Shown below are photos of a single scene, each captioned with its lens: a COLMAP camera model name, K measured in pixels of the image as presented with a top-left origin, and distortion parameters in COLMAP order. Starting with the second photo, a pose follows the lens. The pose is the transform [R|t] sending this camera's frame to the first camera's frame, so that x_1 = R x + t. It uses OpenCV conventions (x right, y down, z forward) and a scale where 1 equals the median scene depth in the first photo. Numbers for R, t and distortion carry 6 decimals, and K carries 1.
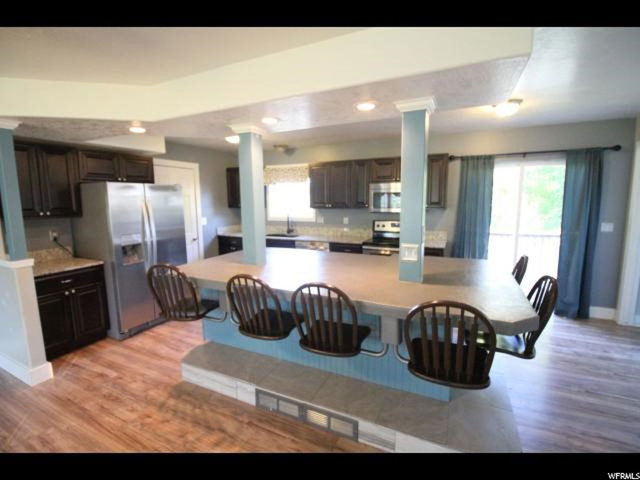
lens RADIAL K [[294.9, 0, 322.3], [0, 294.9, 237.8], [0, 0, 1]] dist [-0.010817, -0.007809]
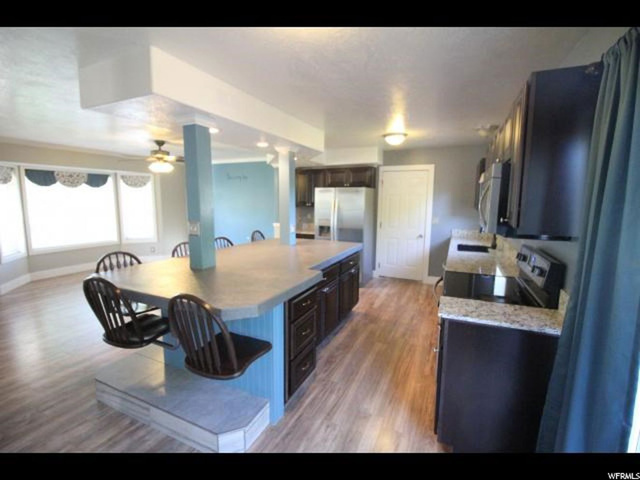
lens RADIAL K [[294.9, 0, 319.7], [0, 294.9, 235.8], [0, 0, 1]] dist [-0.010817, -0.007809]
pose [[0.007991, 0.132953, -0.991090, 0.947846], [-0.139590, 0.981566, 0.130549, -0.130764], [0.990177, 0.137303, 0.026403, 0.924893]]
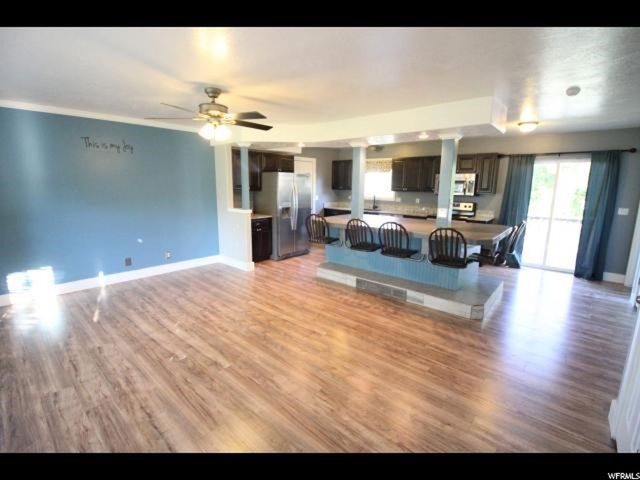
lens RADIAL K [[294.9, 0, 321.4], [0, 294.9, 236.5], [0, 0, 1]] dist [-0.010817, -0.007809]
pose [[0.962182, 0.069040, -0.263513, 0.034355], [-0.057018, 0.996965, 0.053010, 0.090203], [0.266373, -0.035980, 0.963198, -0.654244]]
